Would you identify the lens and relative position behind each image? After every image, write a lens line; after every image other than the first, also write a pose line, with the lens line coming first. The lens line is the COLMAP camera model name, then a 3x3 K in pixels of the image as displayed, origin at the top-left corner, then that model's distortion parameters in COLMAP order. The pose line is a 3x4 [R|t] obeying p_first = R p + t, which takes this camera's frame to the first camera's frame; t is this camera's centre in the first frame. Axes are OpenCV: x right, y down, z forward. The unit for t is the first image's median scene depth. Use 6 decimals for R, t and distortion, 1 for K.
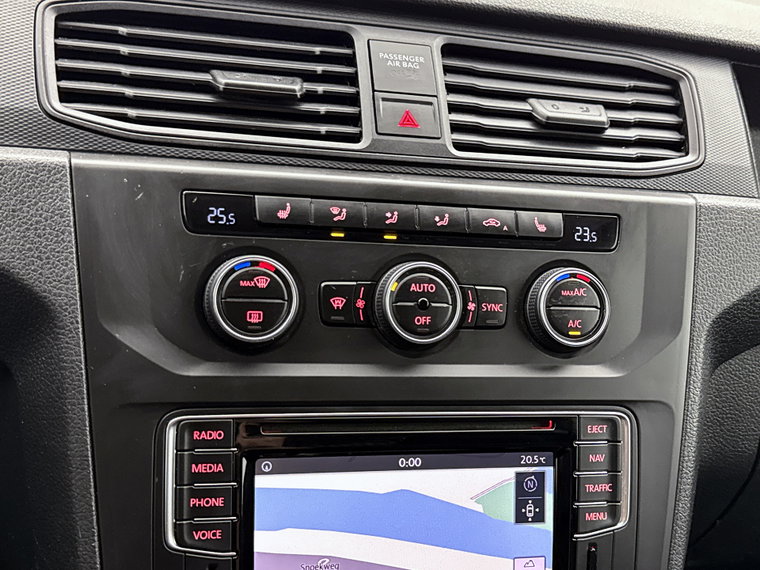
lens RADIAL K [[923.1, 0, 388.0], [0, 923.1, 291.1], [0, 0, 1]] dist [0.062231, 0.000000]
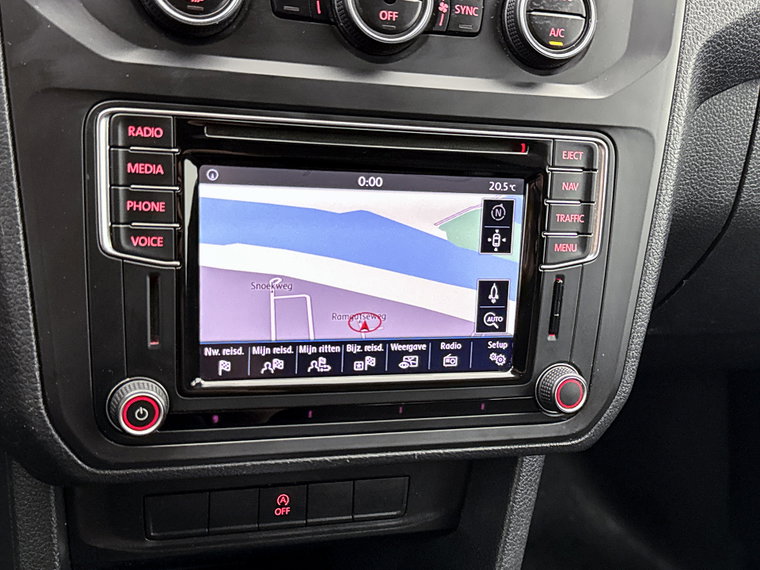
lens RADIAL K [[923.1, 0, 386.7], [0, 923.1, 286.0], [0, 0, 1]] dist [0.062231, 0.000000]
pose [[0.998807, 0.018756, 0.045082, 0.000545], [-0.025729, 0.986871, 0.159450, 0.139202], [-0.041499, -0.160420, 0.986176, 0.076044]]
